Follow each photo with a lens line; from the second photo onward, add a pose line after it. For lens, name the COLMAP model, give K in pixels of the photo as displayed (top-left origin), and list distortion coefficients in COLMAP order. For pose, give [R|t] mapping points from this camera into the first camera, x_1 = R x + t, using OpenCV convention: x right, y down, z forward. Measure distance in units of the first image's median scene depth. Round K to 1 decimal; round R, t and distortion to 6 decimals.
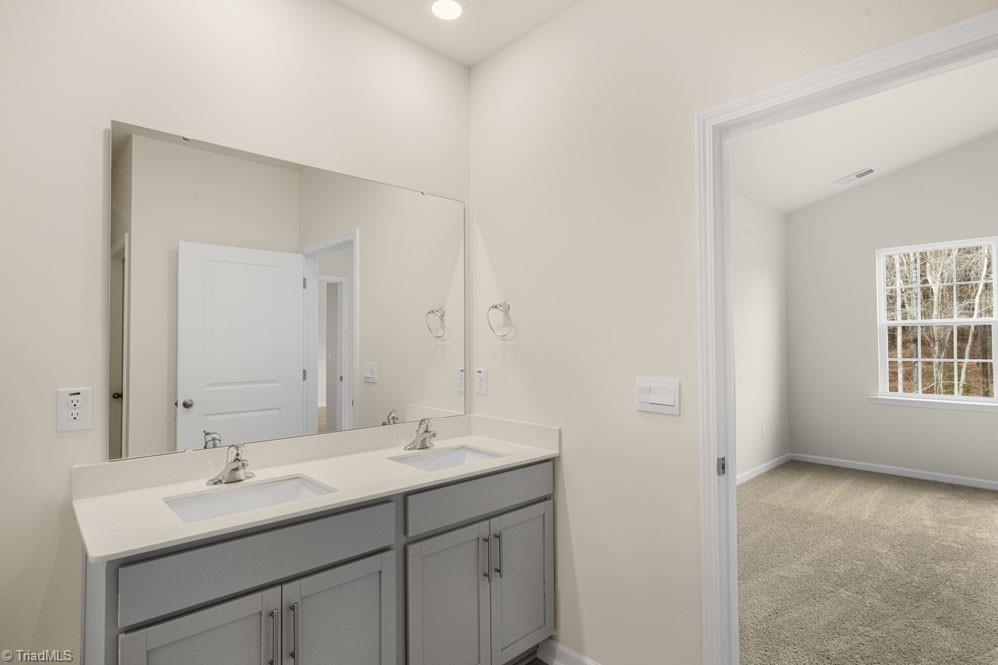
lens RADIAL K [[506.2, 0, 499.4], [0, 506.2, 332.7], [0, 0, 1]] dist [-0.001617, 0.000333]
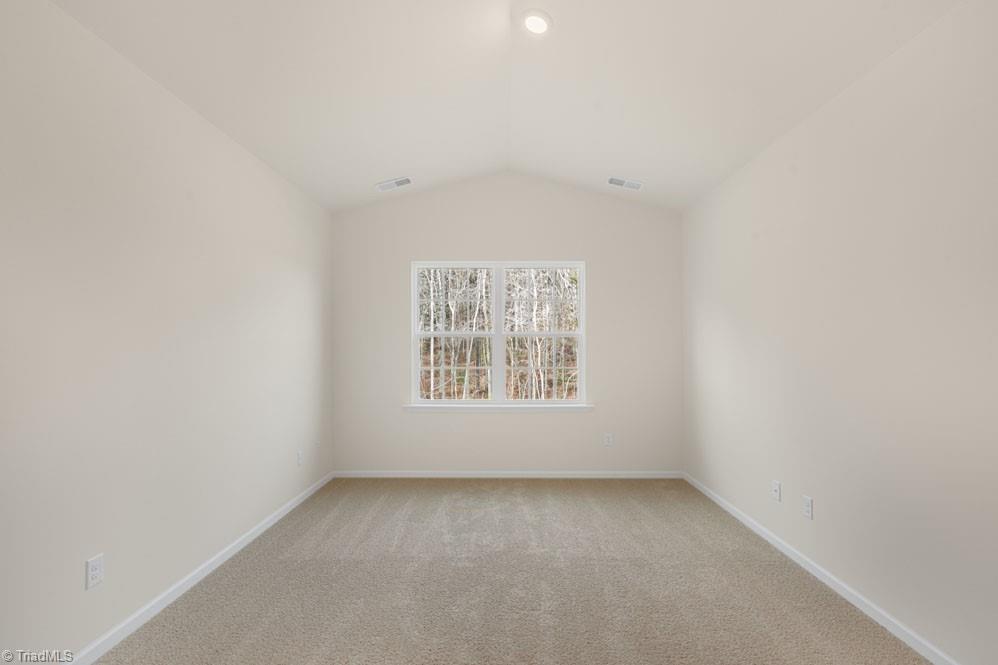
lens RADIAL K [[466.1, 0, 499.6], [0, 466.1, 343.1], [0, 0, 1]] dist [0.017050, 0.000474]
pose [[0.687547, 0.010507, 0.726063, 0.179318], [-0.015760, 0.999876, 0.000455, -0.002469], [-0.725968, -0.011756, 0.687628, 0.214604]]
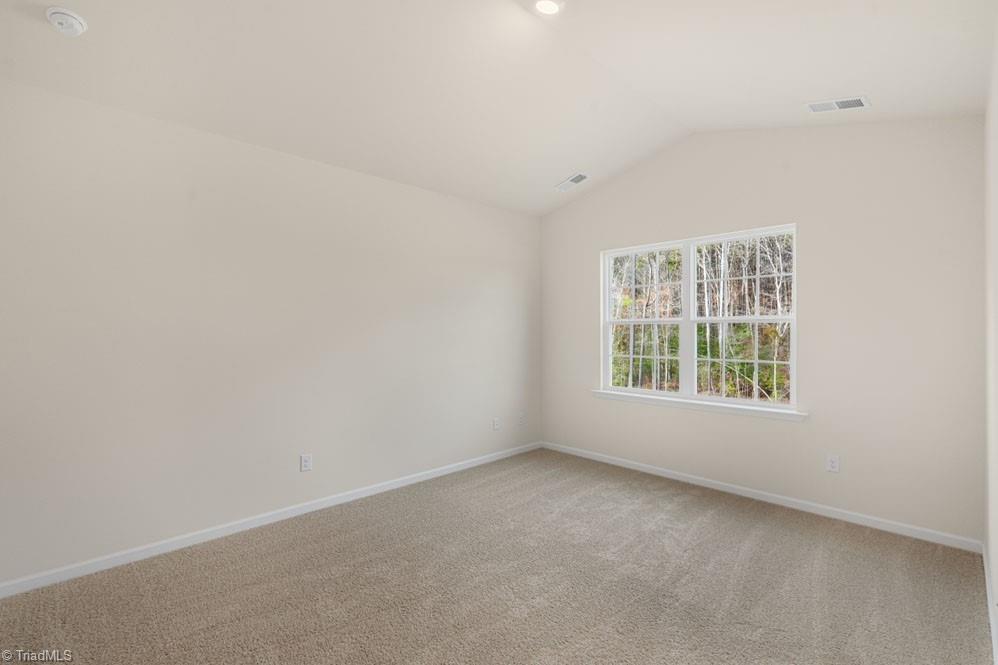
lens RADIAL K [[444.1, 0, 498.2], [0, 444.1, 333.2], [0, 0, 1]] dist [-0.002513, 0.000052]
pose [[0.999540, 0.005398, 0.029840, 0.500308], [-0.006015, 0.999769, 0.020627, -0.012361], [-0.029721, -0.020797, 0.999342, 0.071614]]
